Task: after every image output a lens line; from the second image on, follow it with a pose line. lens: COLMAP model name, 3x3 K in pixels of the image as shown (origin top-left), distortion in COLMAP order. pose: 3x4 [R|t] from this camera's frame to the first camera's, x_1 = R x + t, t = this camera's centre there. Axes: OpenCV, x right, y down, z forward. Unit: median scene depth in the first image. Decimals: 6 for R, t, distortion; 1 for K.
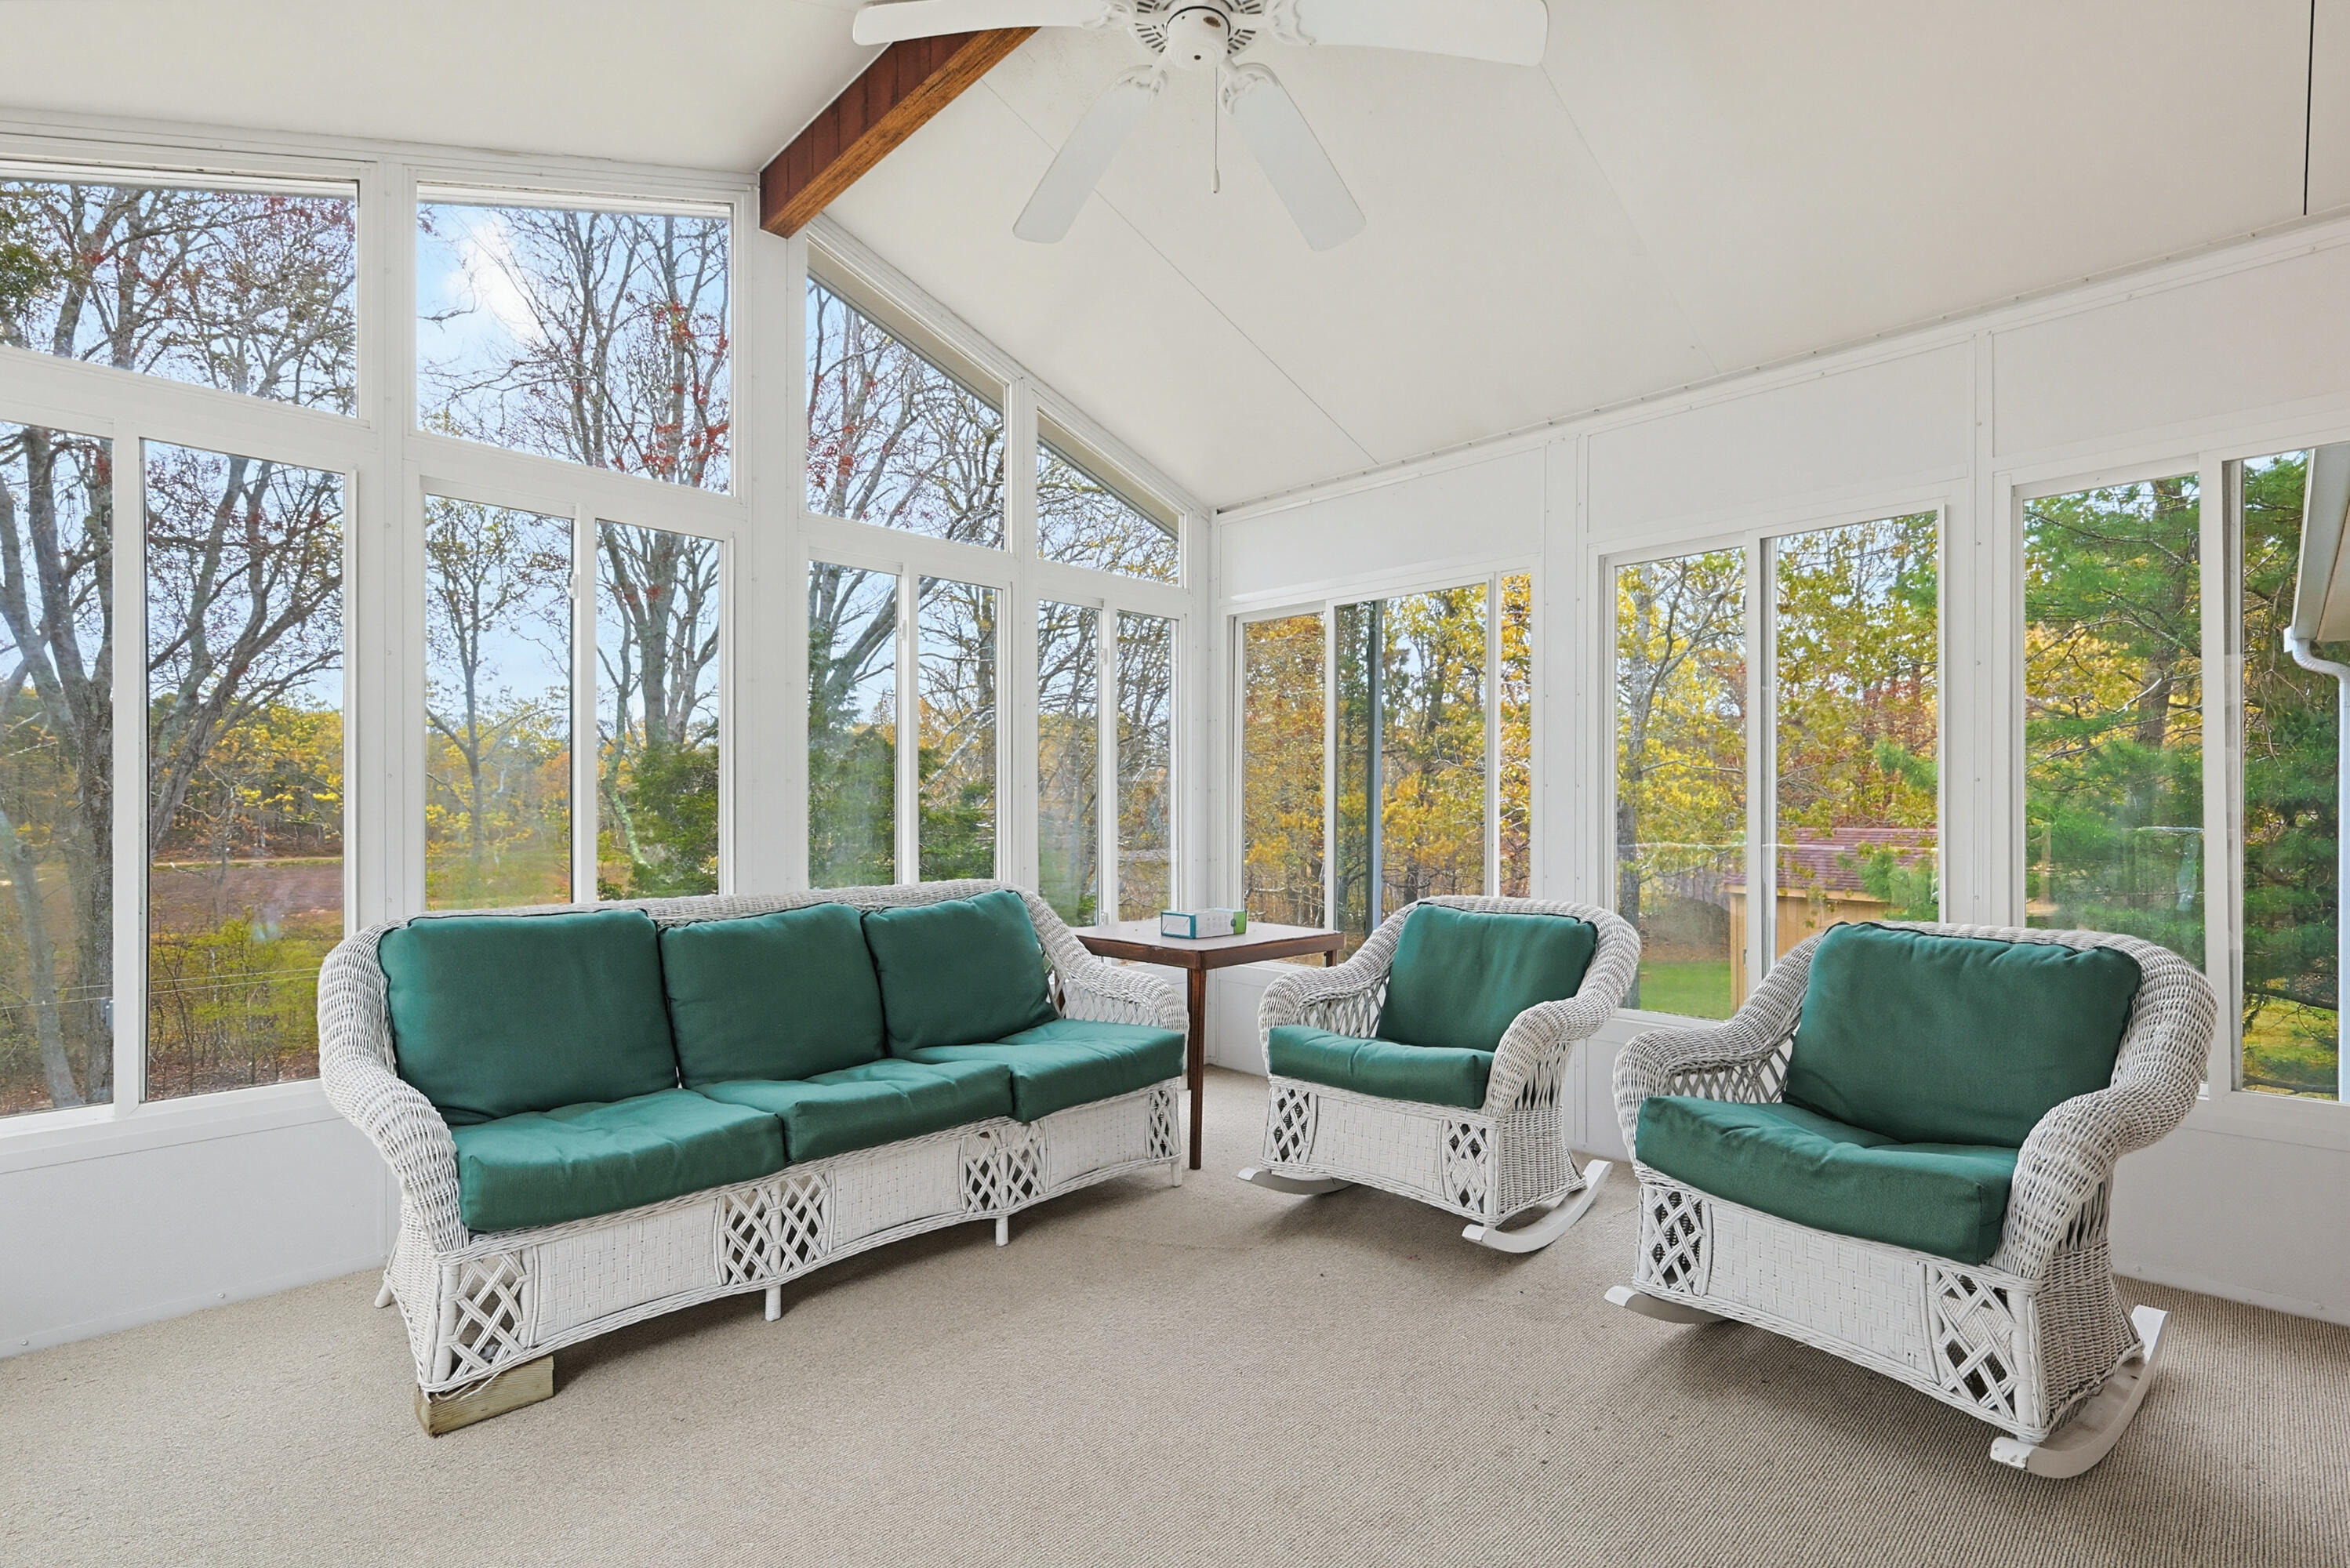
lens RADIAL K [[1078.1, 0, 1165.6], [0, 1078.1, 813.0], [0, 0, 1]] dist [0.002229, 0.000343]
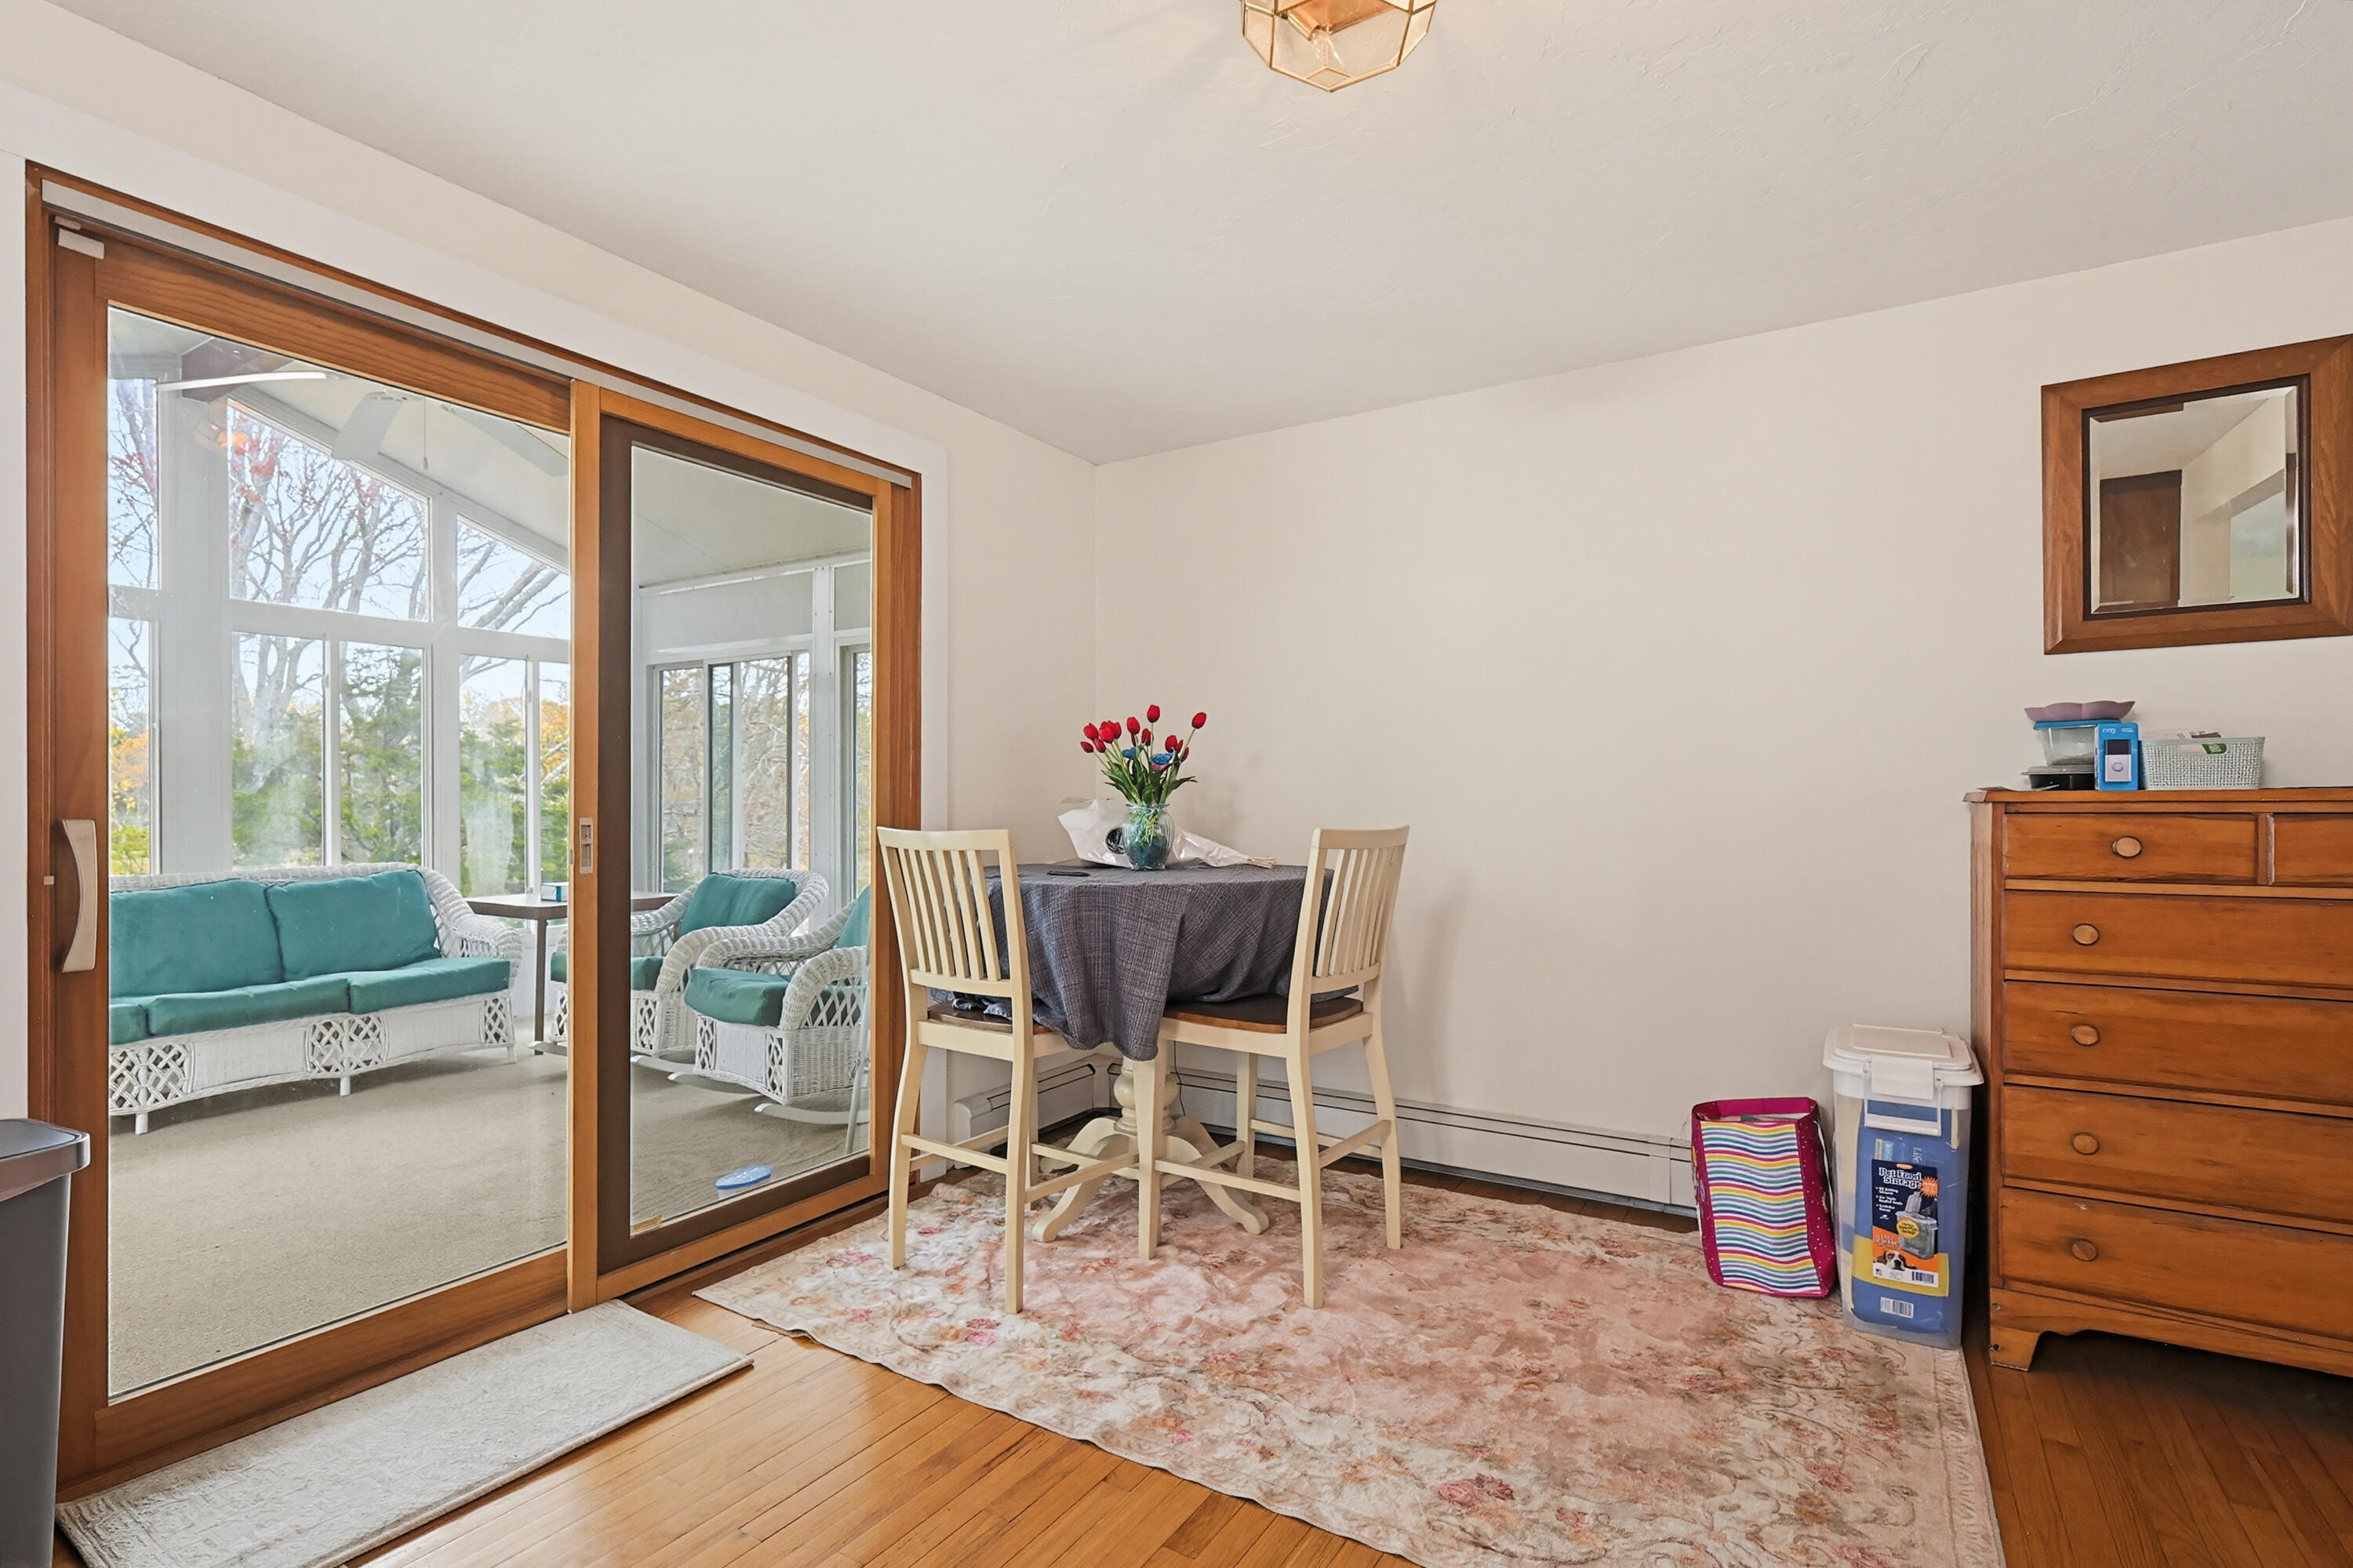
lens RADIAL K [[1095.8, 0, 1186.2], [0, 1095.8, 810.8], [0, 0, 1]] dist [0.000431, 0.000228]
pose [[0.970152, -0.003741, 0.242468, 0.646387], [0.001865, 0.999967, 0.007966, -0.018528], [-0.242489, -0.007276, 0.970127, -0.823936]]
